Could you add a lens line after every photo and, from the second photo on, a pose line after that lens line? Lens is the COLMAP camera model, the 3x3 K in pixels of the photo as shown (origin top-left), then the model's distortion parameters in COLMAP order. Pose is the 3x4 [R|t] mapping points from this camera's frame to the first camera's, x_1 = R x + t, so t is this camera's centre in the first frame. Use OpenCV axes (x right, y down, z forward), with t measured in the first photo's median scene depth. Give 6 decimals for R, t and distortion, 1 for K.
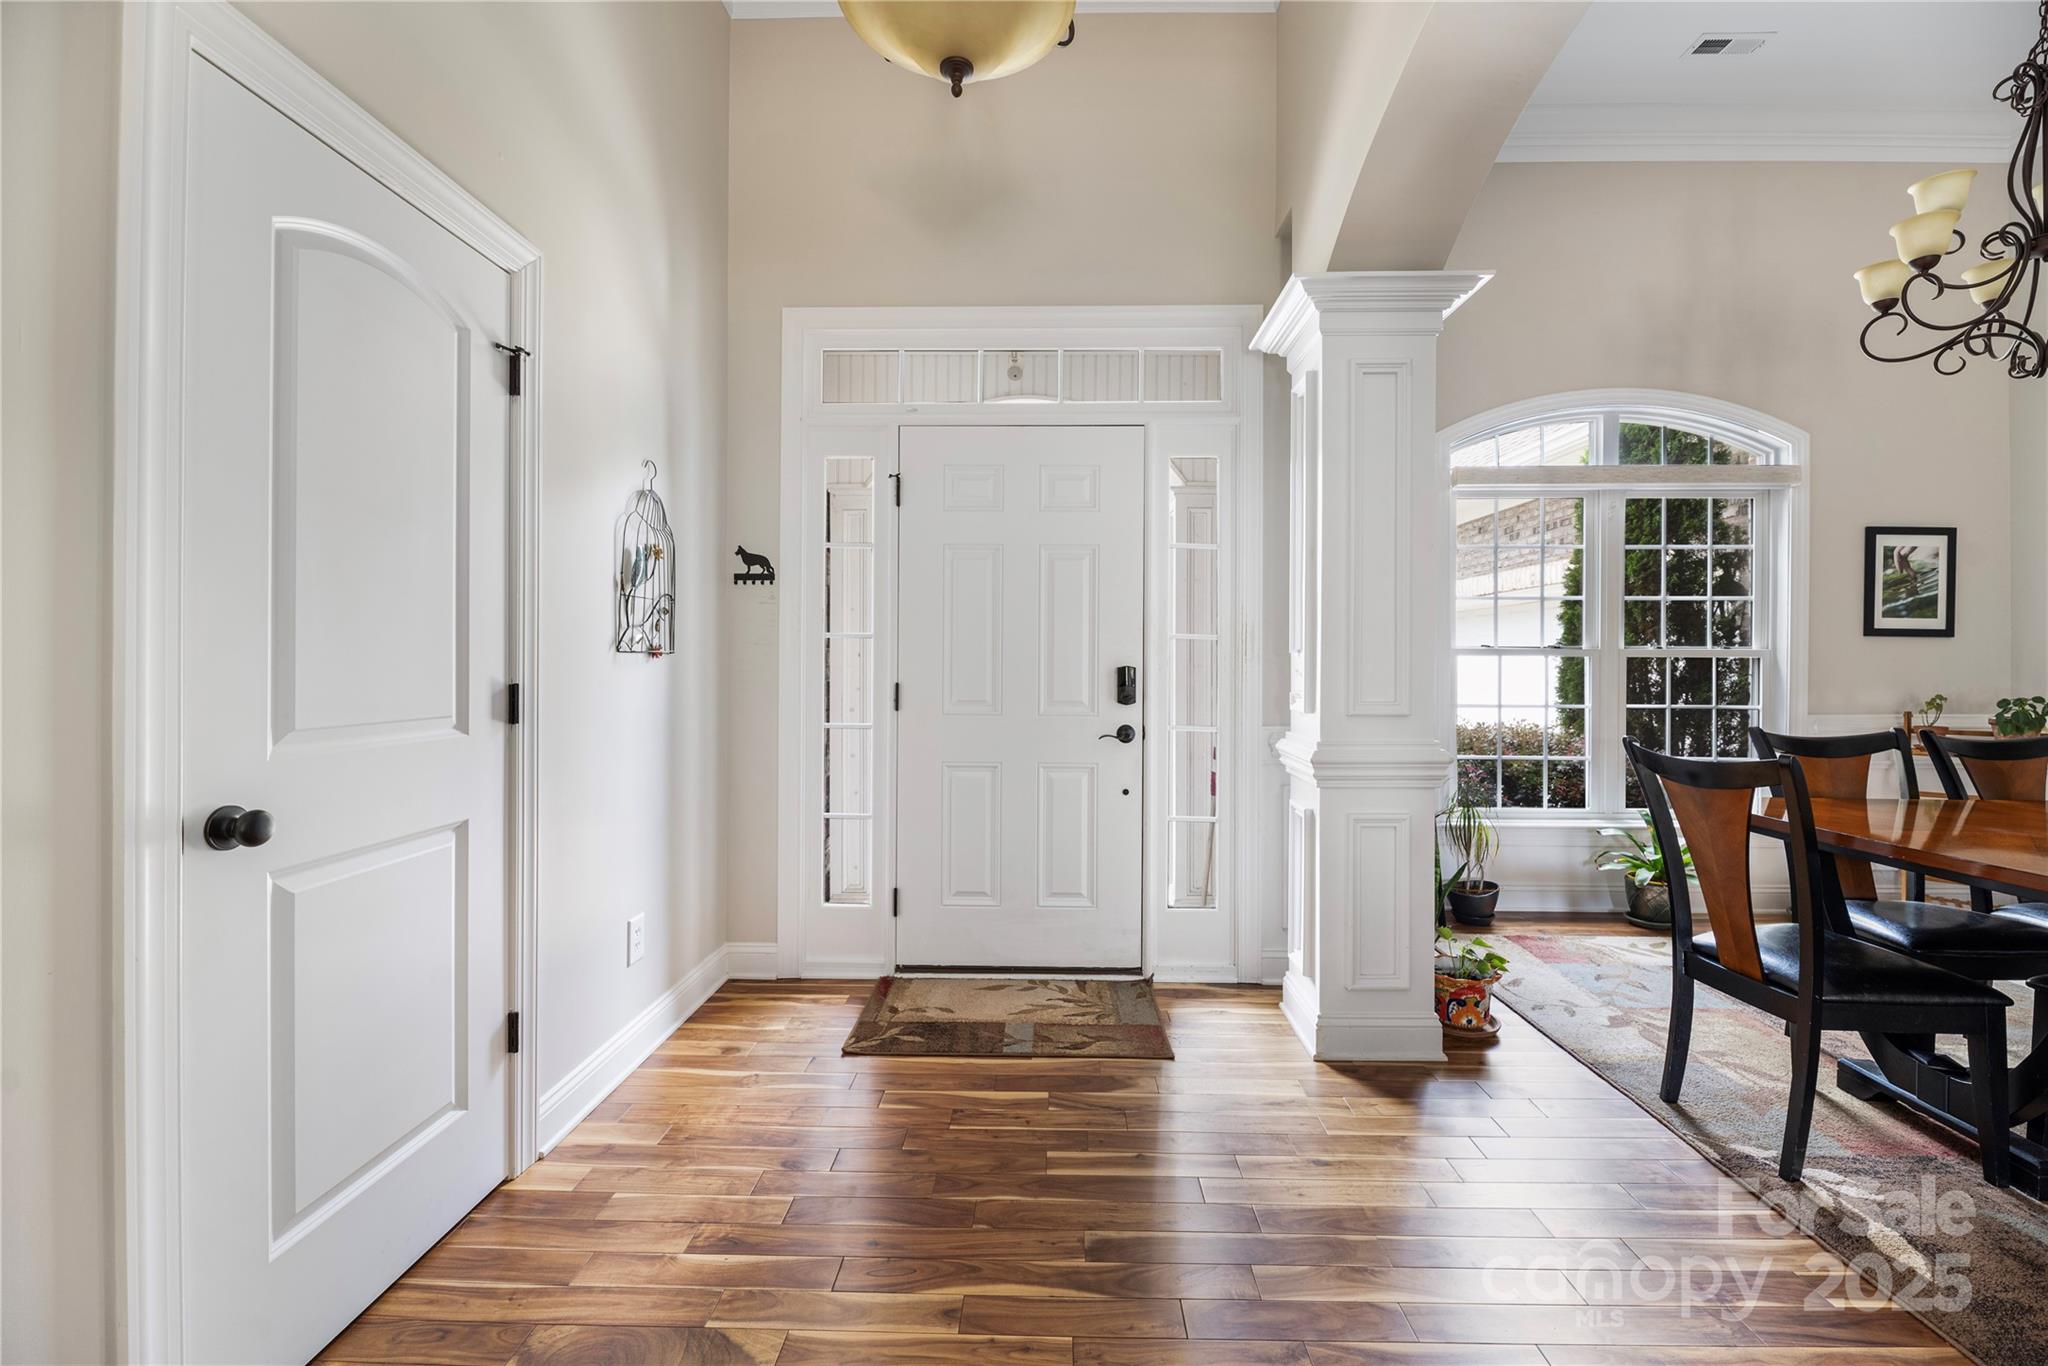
lens RADIAL K [[839.4, 0, 1076.1], [0, 839.4, 676.3], [0, 0, 1]] dist [0.005341, -0.004435]
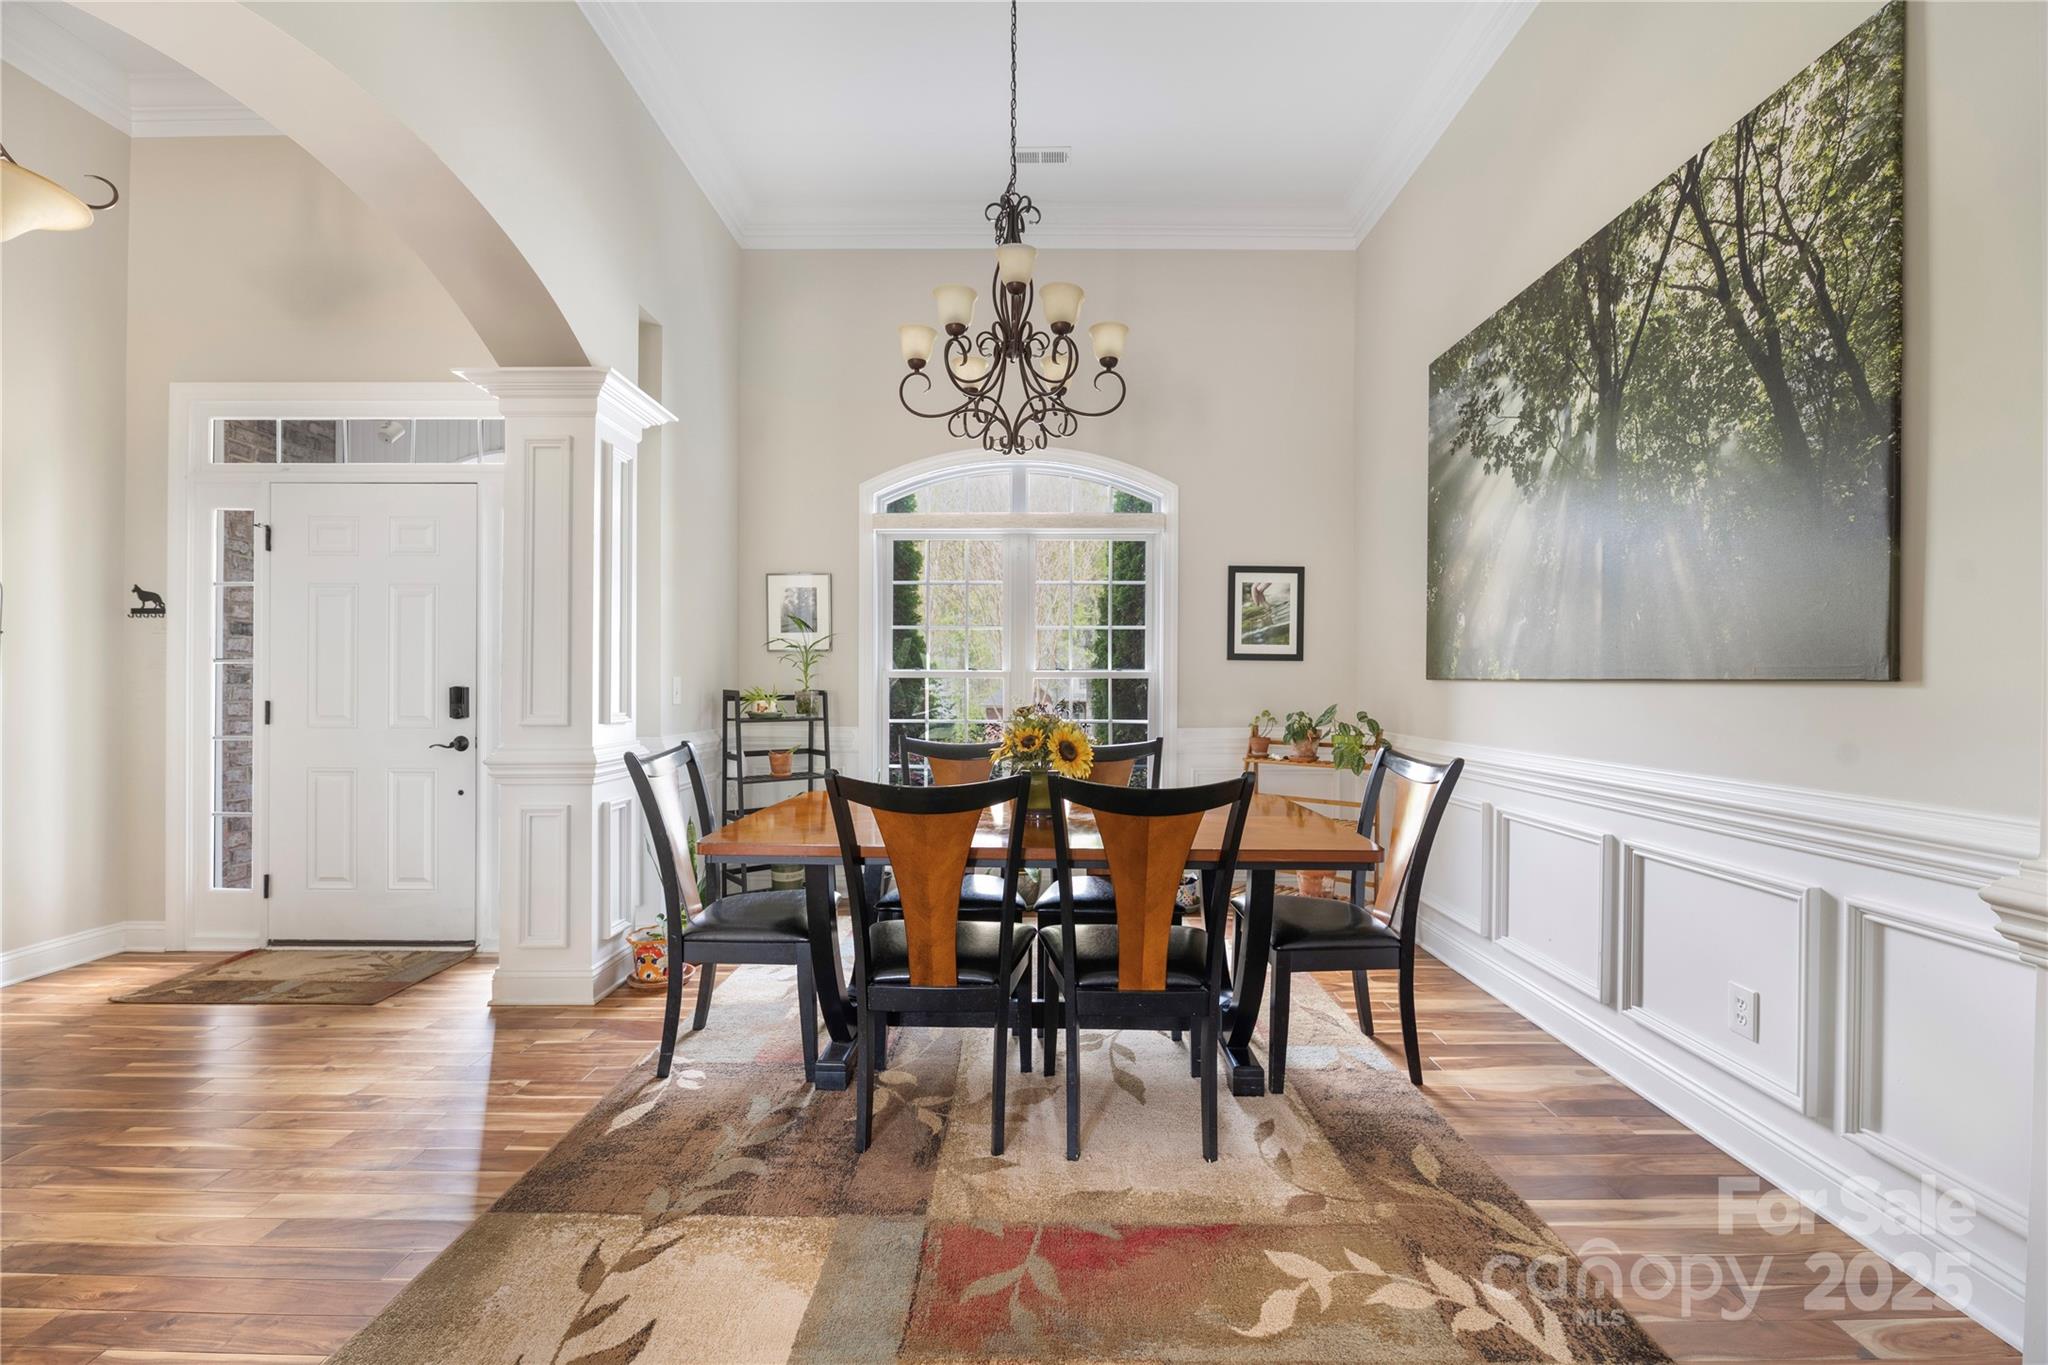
lens RADIAL K [[839.4, 0, 1030.5], [0, 839.4, 693.6], [0, 0, 1]] dist [0.005341, -0.004435]
pose [[0.999846, -0.000168, 0.017536, 0.838171], [0.000160, 1.000000, 0.000434, -0.002529], [-0.017536, -0.000431, 0.999846, -0.200773]]
